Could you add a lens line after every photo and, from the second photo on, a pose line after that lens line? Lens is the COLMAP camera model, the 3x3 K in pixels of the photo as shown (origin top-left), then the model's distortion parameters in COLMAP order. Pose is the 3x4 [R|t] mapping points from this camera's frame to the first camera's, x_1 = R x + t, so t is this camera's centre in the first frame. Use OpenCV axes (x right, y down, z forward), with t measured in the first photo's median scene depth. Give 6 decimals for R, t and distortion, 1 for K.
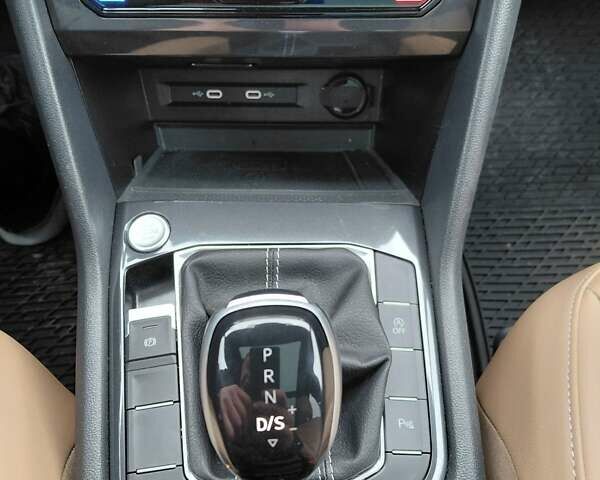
lens RADIAL K [[566.1, 0, 321.3], [0, 566.1, 237.9], [0, 0, 1]] dist [0.078986, 0.000000]
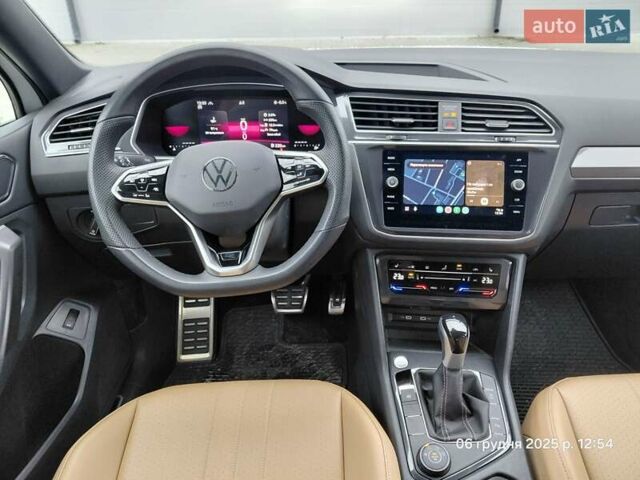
lens RADIAL K [[472.6, 0, 331.7], [0, 472.6, 243.1], [0, 0, 1]] dist [0.053608, -0.087013]
pose [[0.997425, 0.034759, -0.062725, -0.425928], [-0.056894, 0.916014, -0.397092, 0.342265], [0.043654, 0.399638, 0.915633, -1.230484]]
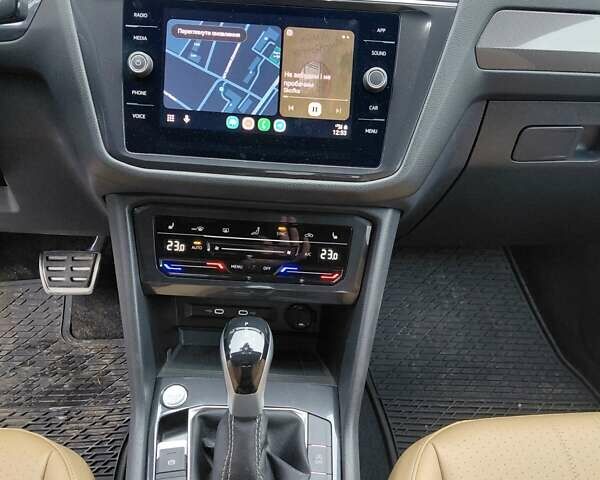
lens RADIAL K [[566.1, 0, 314.7], [0, 566.1, 250.5], [0, 0, 1]] dist [0.078986, 0.000000]
pose [[0.998172, 0.055703, 0.023448, 0.036796], [-0.046173, 0.953195, -0.298811, 0.053616], [-0.038995, 0.297182, 0.954024, -0.608297]]
